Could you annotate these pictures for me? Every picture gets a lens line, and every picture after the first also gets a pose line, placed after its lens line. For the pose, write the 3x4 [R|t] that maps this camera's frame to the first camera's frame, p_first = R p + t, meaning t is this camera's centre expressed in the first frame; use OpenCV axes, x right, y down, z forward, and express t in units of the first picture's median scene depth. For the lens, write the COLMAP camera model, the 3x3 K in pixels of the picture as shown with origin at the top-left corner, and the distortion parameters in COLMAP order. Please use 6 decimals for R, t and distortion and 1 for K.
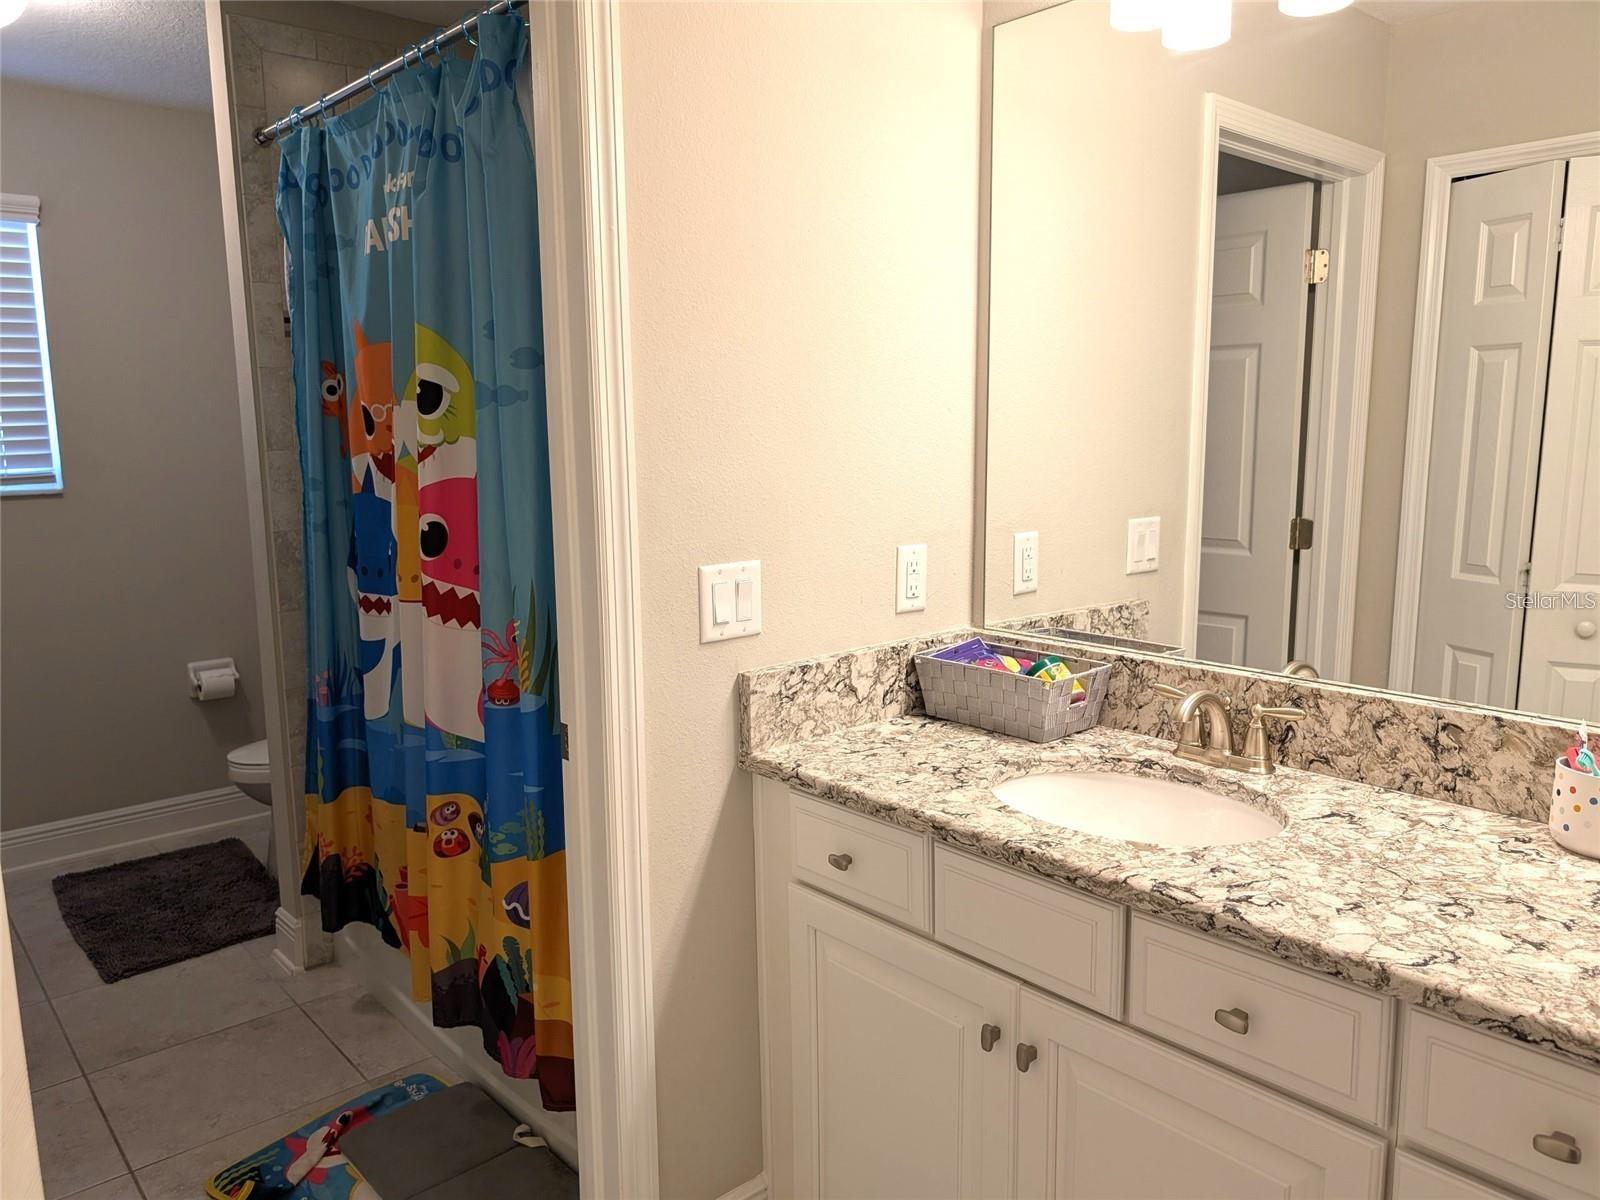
lens RADIAL K [[1154.1, 0, 796.5], [0, 1154.1, 601.6], [0, 0, 1]] dist [0.028671, -0.019497]
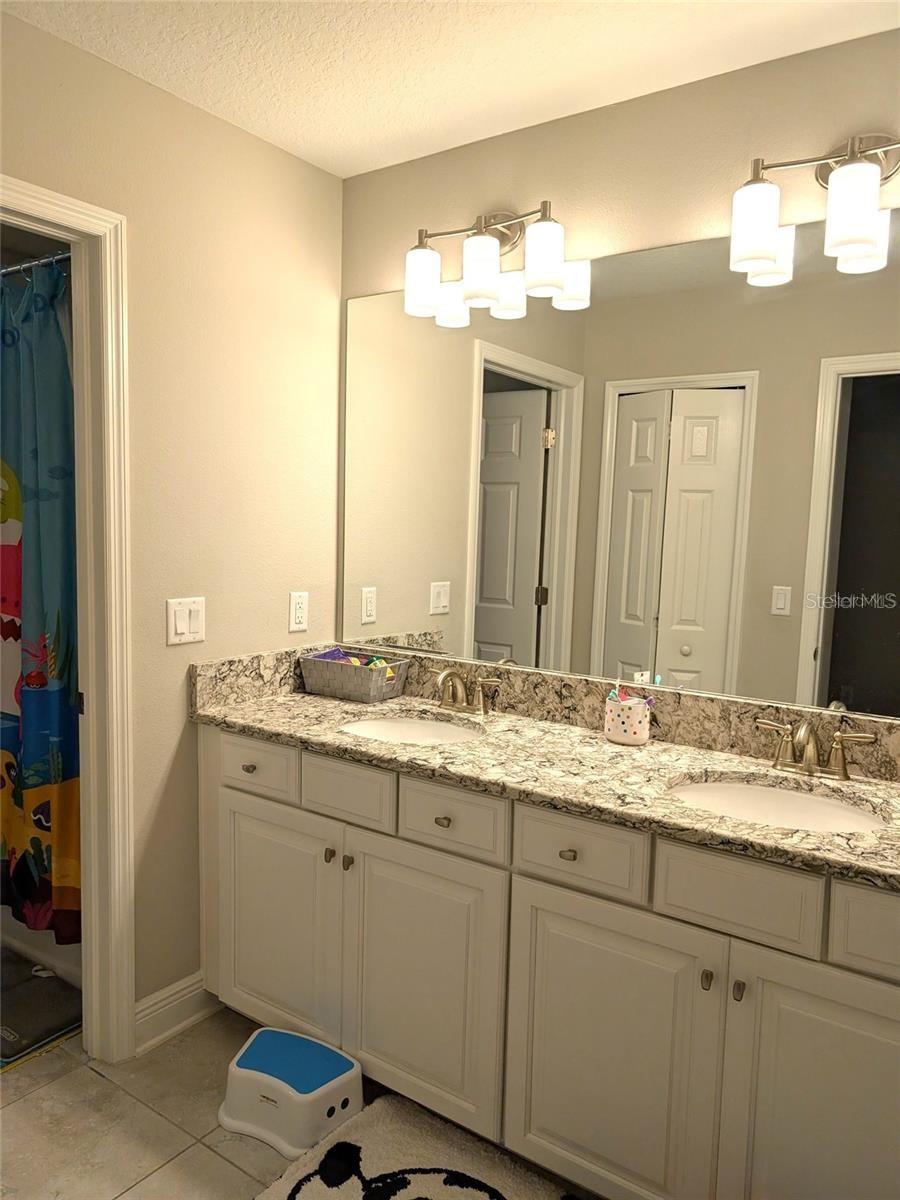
lens RADIAL K [[865.6, 0, 434.5], [0, 865.6, 614.6], [0, 0, 1]] dist [0.028671, -0.019497]
pose [[0.975391, 0.013747, 0.220054, 0.017204], [-0.003442, 0.998882, -0.047144, 0.047659], [-0.220456, 0.045226, 0.974348, -0.311986]]
